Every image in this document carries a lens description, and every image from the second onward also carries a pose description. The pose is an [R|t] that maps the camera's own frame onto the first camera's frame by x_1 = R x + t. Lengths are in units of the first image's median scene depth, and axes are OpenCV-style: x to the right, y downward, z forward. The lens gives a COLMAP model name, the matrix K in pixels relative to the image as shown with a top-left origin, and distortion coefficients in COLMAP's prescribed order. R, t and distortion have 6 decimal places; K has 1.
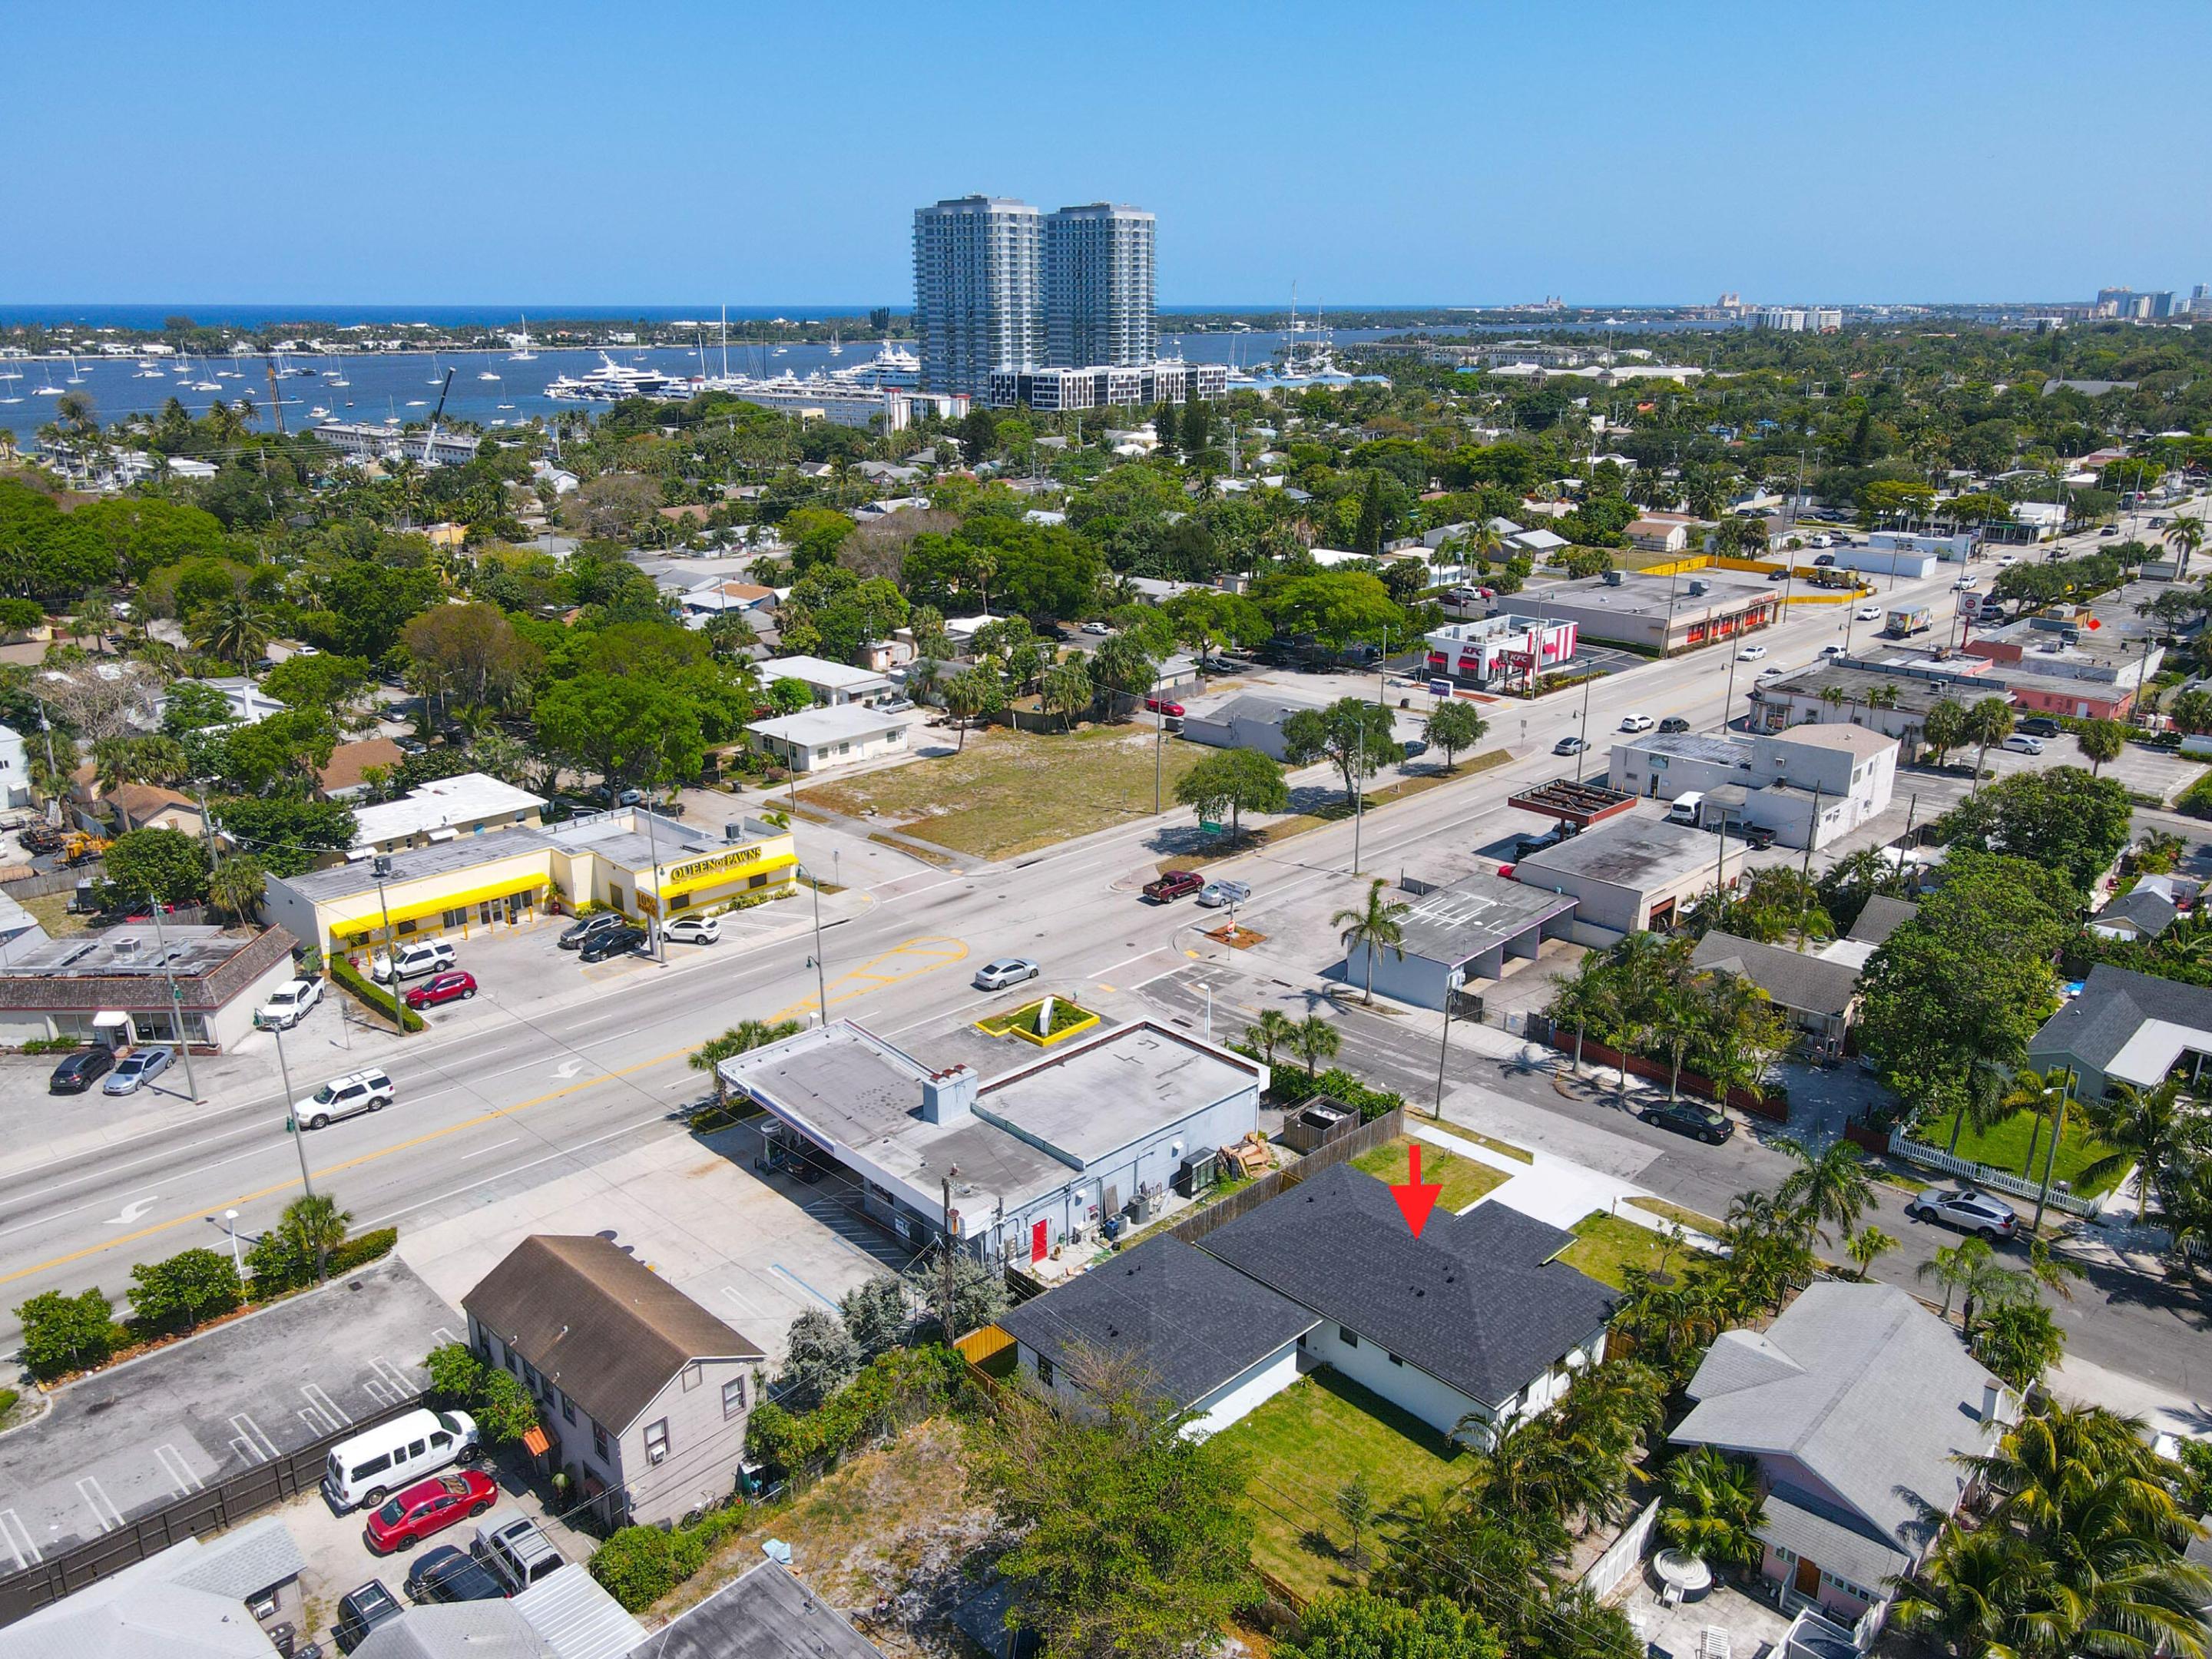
lens RADIAL K [[1625.5, 0, 1106.0], [0, 1625.5, 829.5], [0, 0, 1]] dist [0.005201, 0.006604]
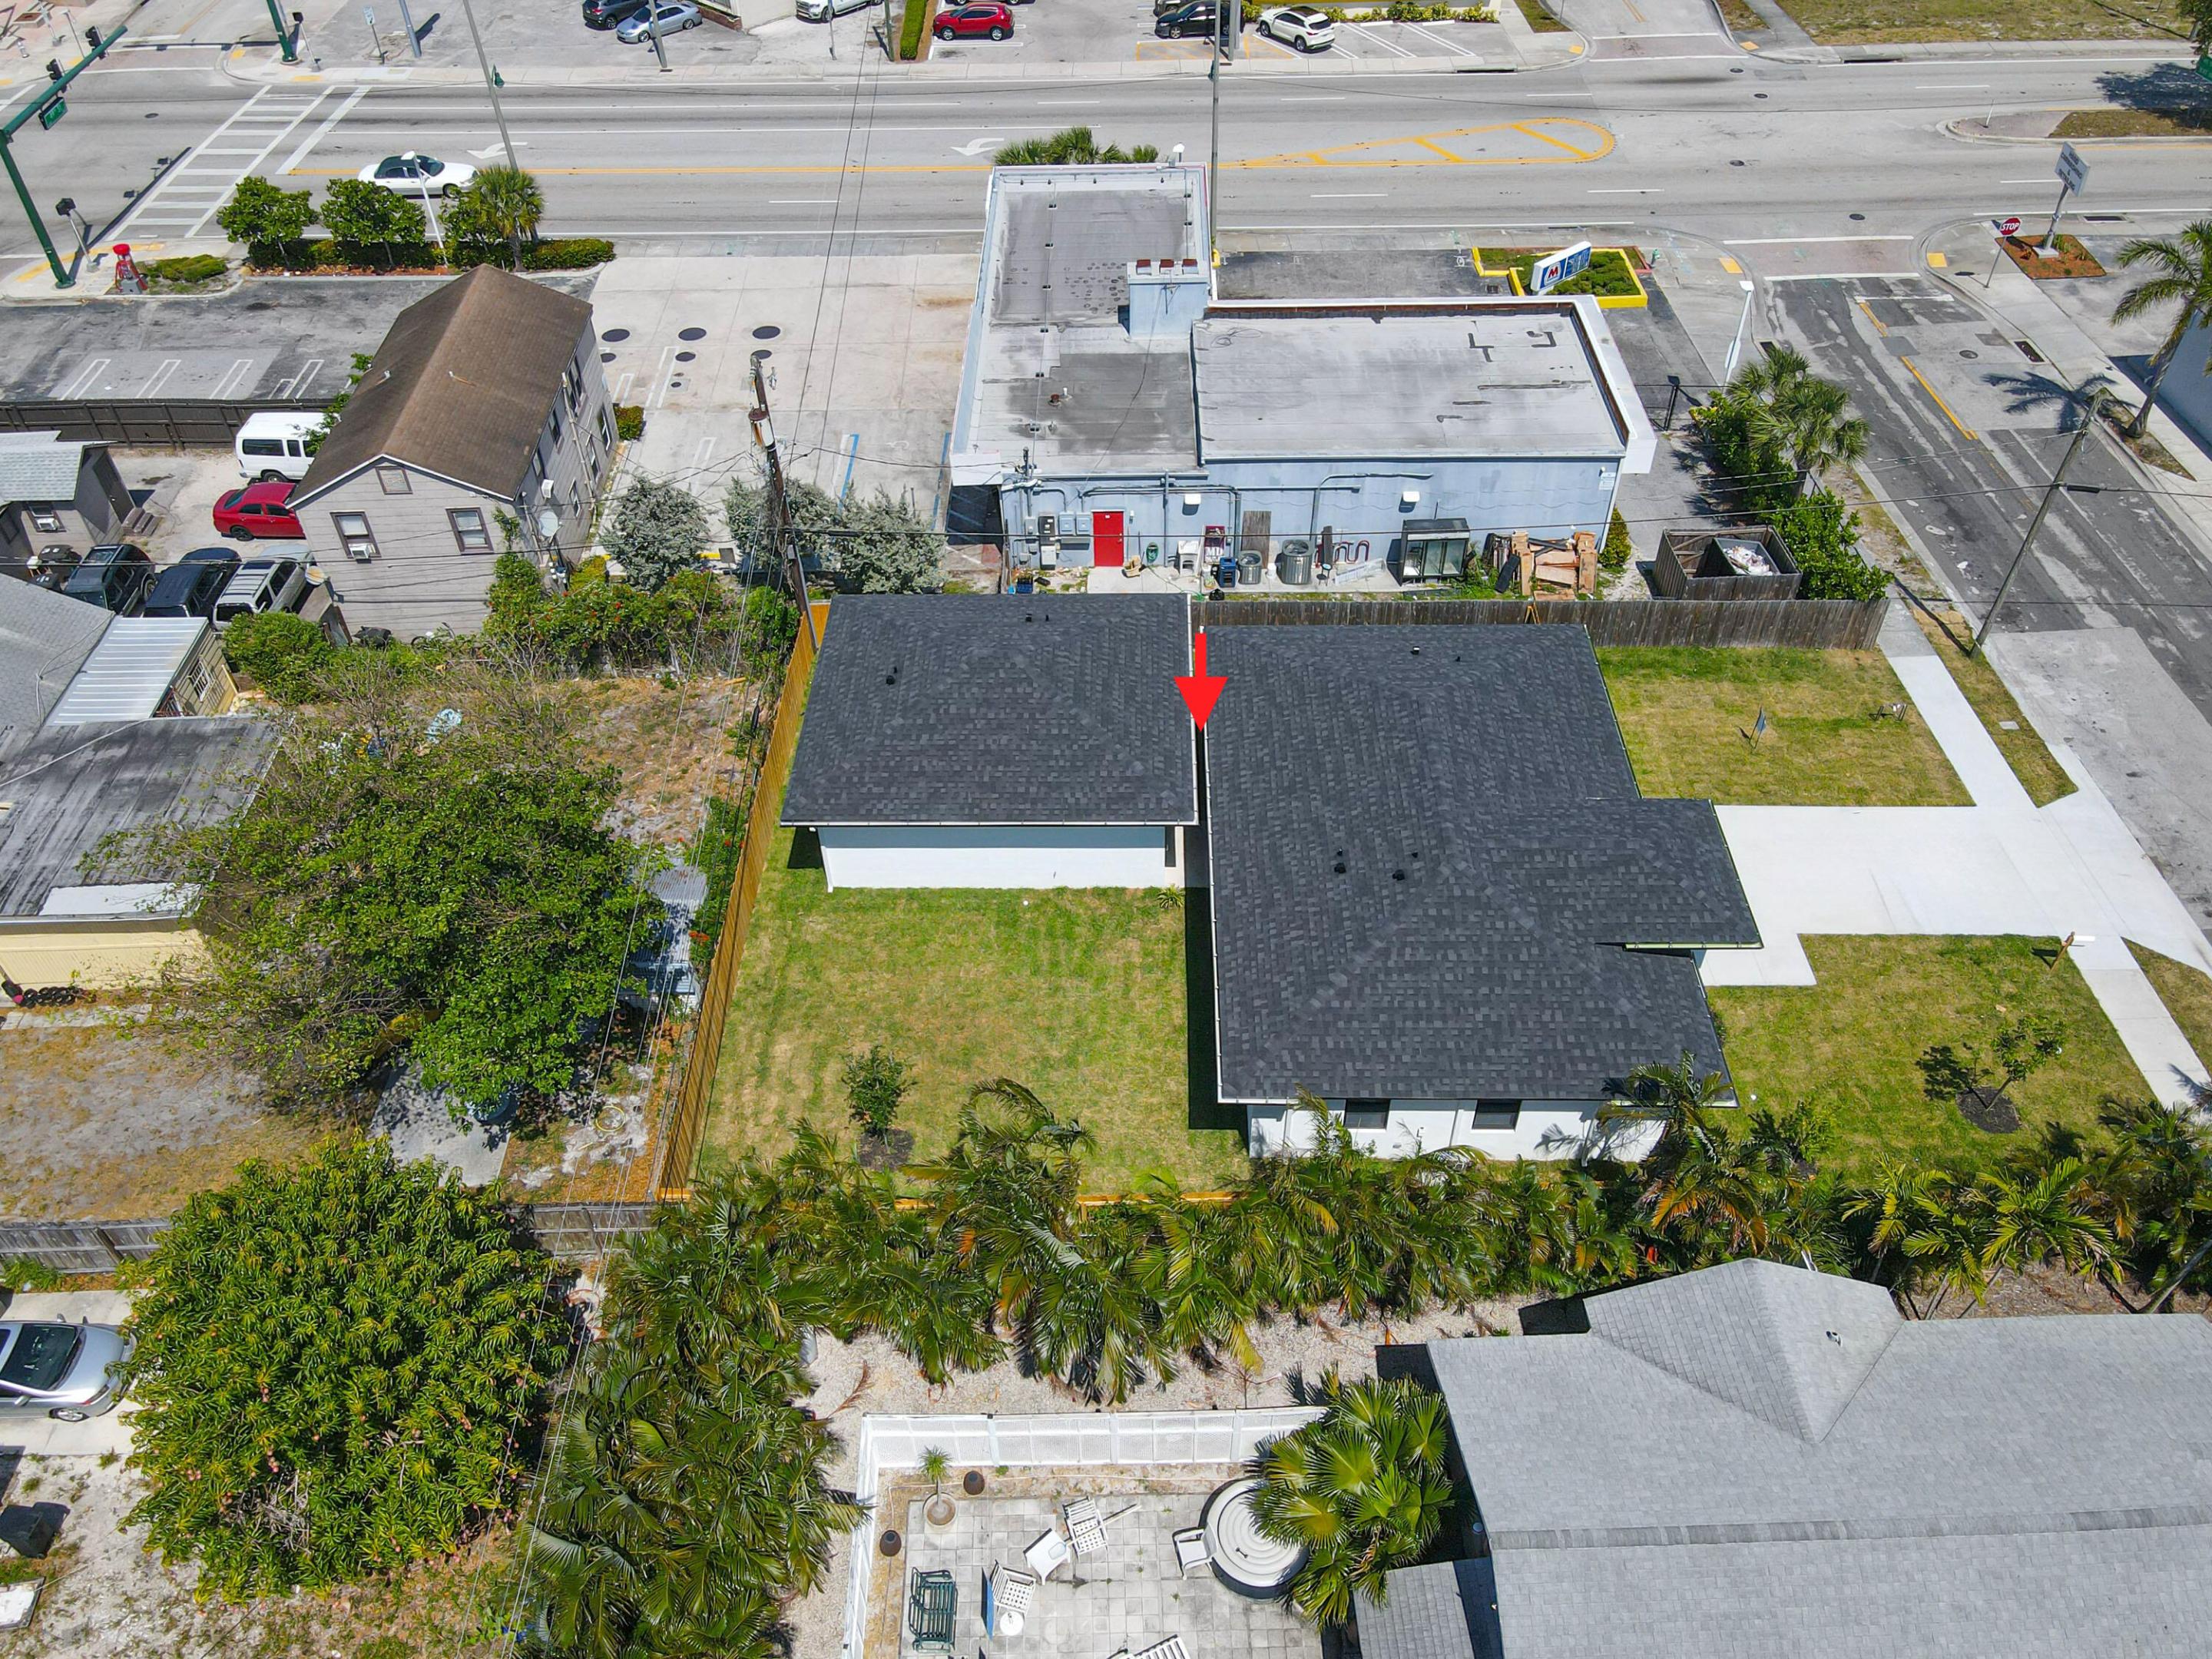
lens RADIAL K [[1625.5, 0, 1106.0], [0, 1625.5, 829.5], [0, 0, 1]] dist [0.005201, 0.006604]
pose [[0.706424, 0.478920, -0.521153, 0.311719], [-0.194354, 0.839263, 0.507804, 0.011774], [0.680582, -0.257437, 0.685955, 0.438055]]
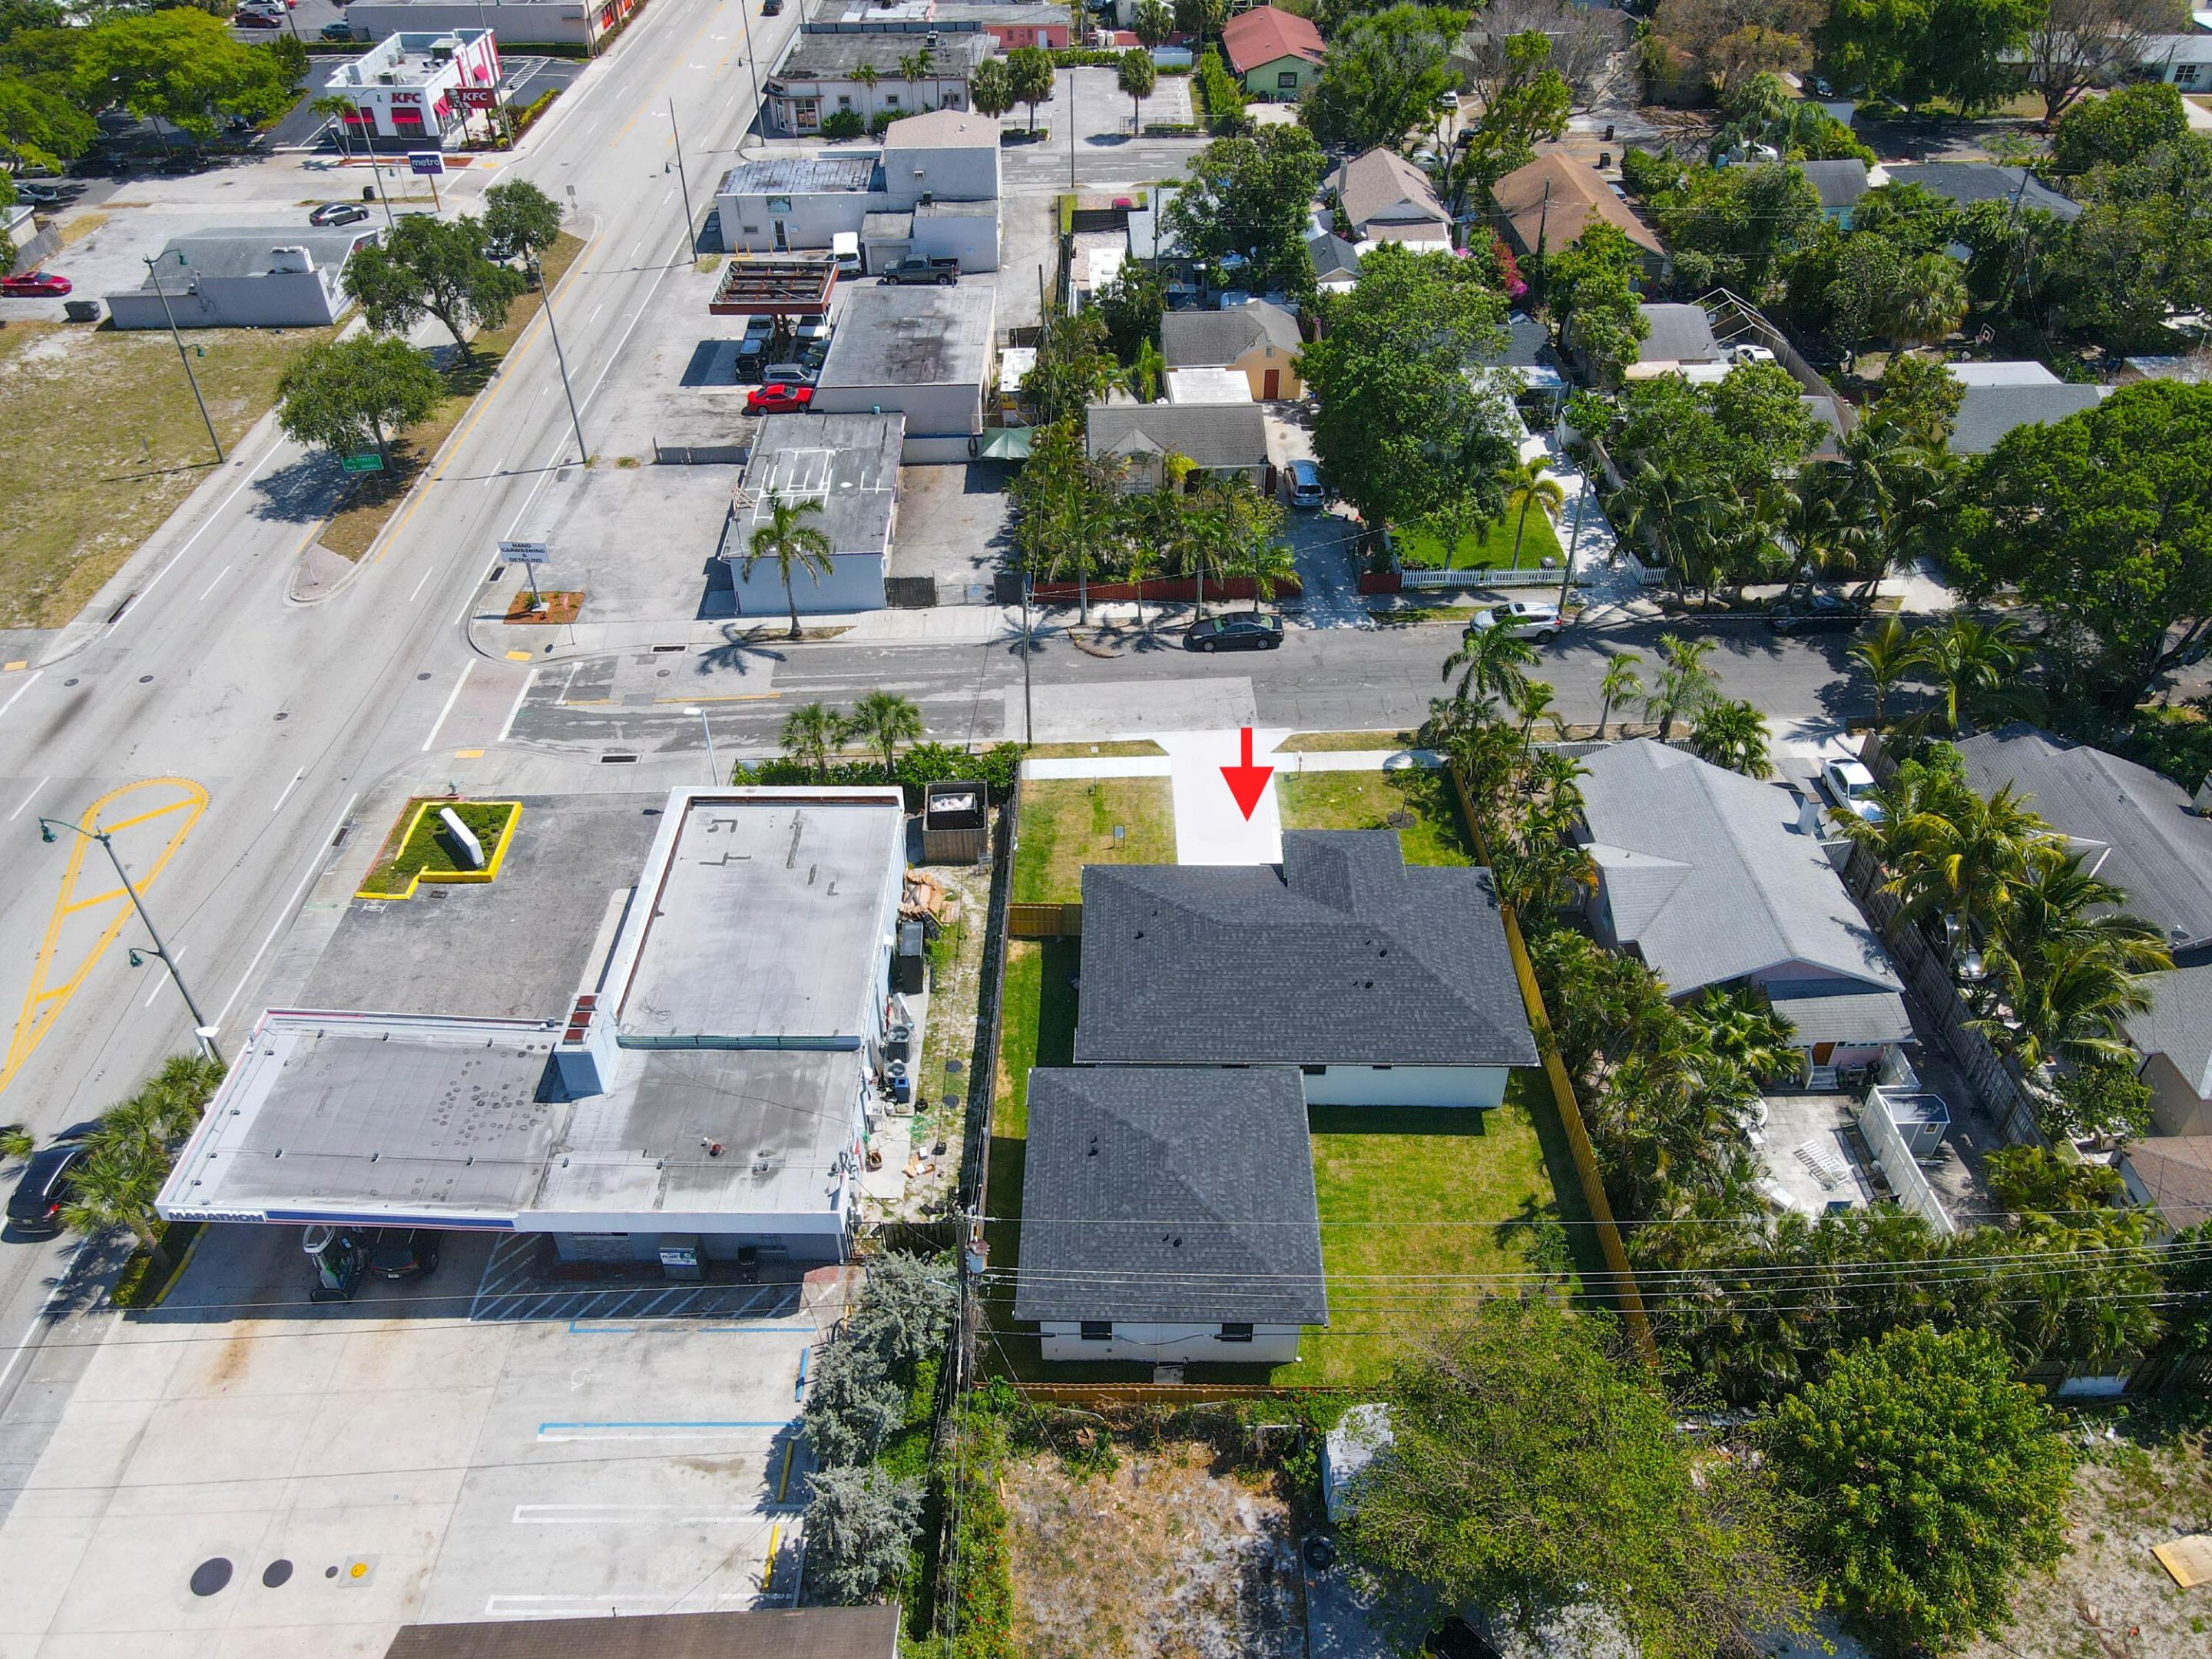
lens RADIAL K [[1625.5, 0, 1106.0], [0, 1625.5, 829.5], [0, 0, 1]] dist [0.005201, 0.006604]
pose [[0.698327, -0.452501, 0.554601, -0.254291], [0.225542, 0.874458, 0.429481, -0.135710], [-0.679315, -0.174833, 0.712716, 0.378070]]
